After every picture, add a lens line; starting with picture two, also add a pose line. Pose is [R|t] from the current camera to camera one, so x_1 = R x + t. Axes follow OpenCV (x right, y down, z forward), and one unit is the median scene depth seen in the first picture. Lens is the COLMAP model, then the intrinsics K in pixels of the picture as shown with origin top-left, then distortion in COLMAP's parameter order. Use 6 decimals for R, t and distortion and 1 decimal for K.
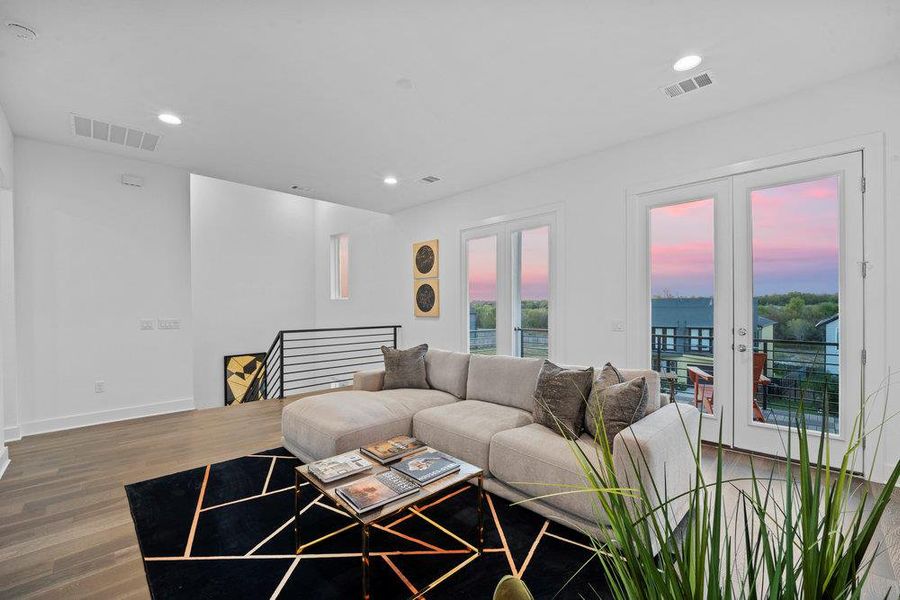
lens RADIAL K [[374.3, 0, 450.0], [0, 374.3, 300.0], [0, 0, 1]] dist [-0.049743, 0.000246]
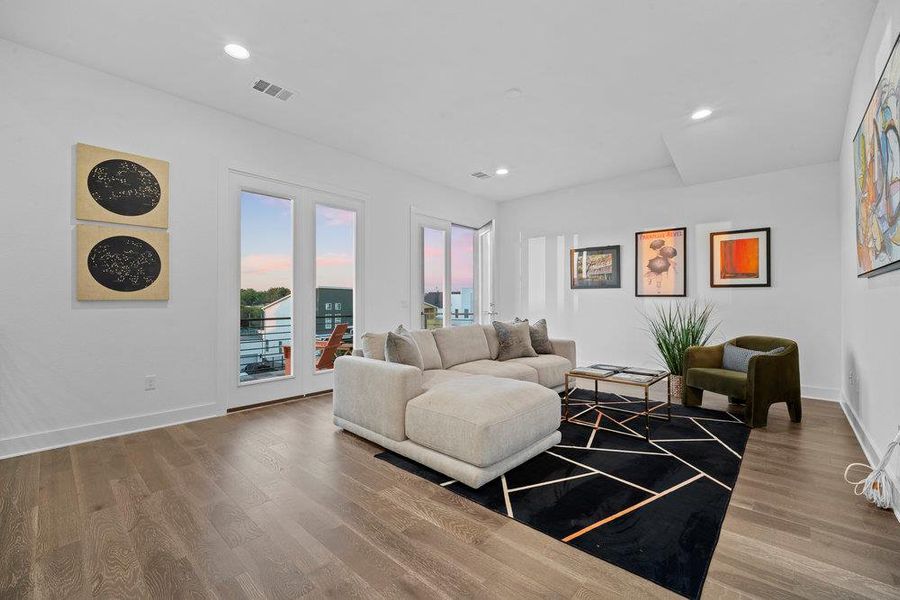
lens RADIAL K [[371.1, 0, 453.2], [0, 371.1, 300.8], [0, 0, 1]] dist [0.011254, -0.016311]
pose [[-0.041939, -0.008429, 0.999085, -1.068089], [-0.027249, 0.999602, 0.007289, 0.053680], [-0.998749, -0.026919, -0.042152, 1.031376]]
